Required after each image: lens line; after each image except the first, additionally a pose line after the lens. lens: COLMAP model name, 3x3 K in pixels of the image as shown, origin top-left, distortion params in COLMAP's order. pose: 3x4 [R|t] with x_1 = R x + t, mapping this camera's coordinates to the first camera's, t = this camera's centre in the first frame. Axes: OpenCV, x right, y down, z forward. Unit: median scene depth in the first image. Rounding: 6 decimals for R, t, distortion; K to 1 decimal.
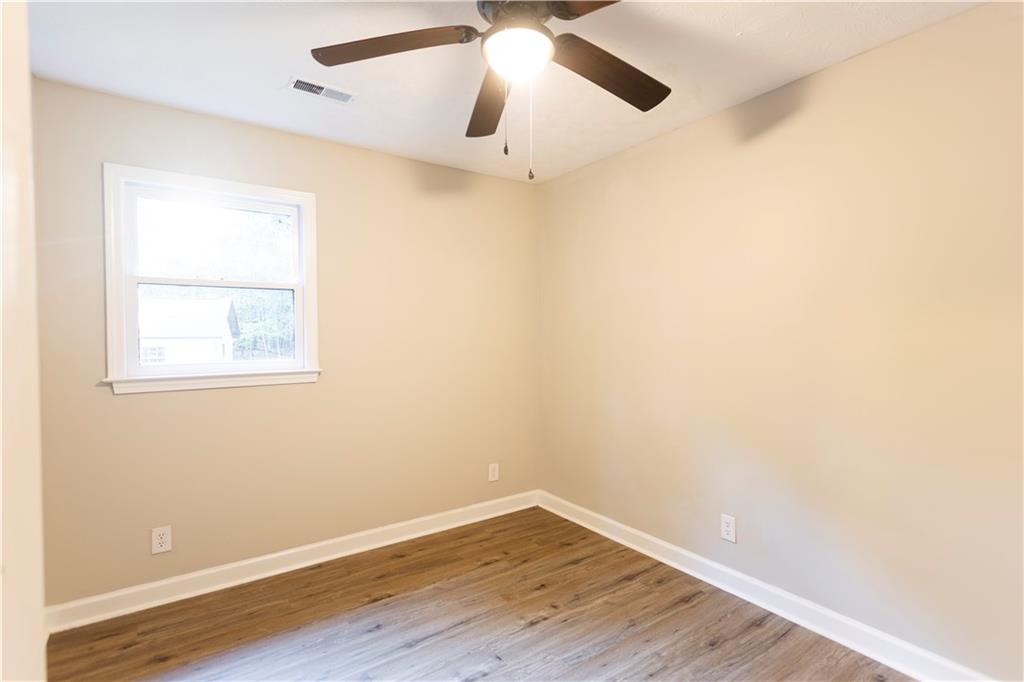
lens RADIAL K [[491.2, 0, 511.6], [0, 491.2, 331.2], [0, 0, 1]] dist [0.005903, 0.000656]
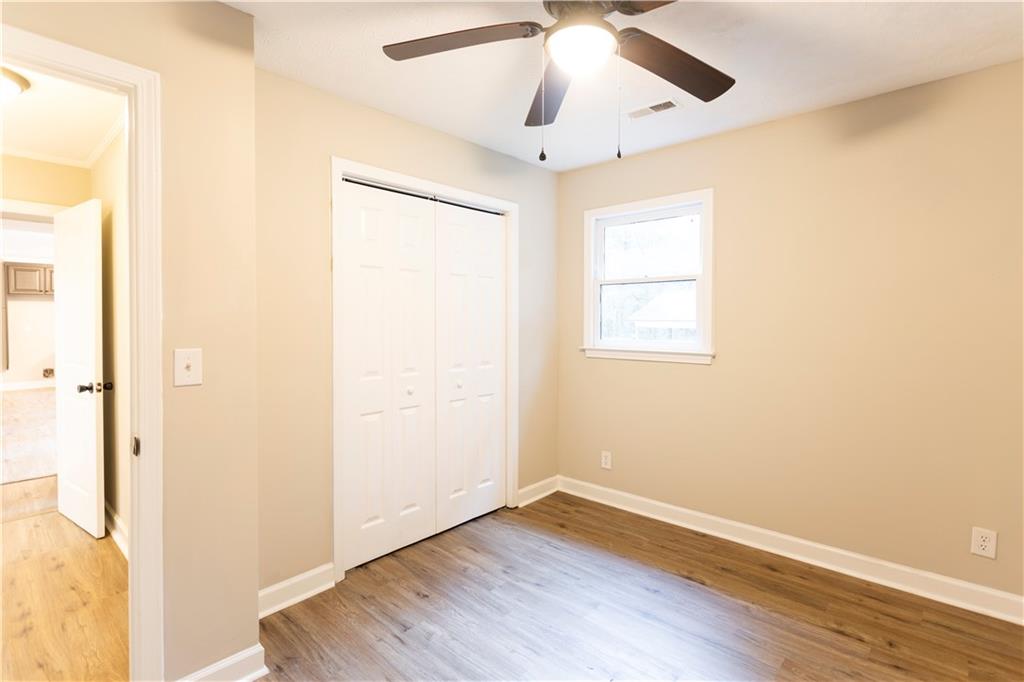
lens RADIAL K [[491.2, 0, 522.2], [0, 491.2, 316.0], [0, 0, 1]] dist [0.005903, 0.000656]
pose [[0.238852, 0.004816, -0.971044, 0.582621], [0.007558, 0.999948, 0.006818, -0.013693], [0.971027, -0.008968, 0.238803, 0.377178]]
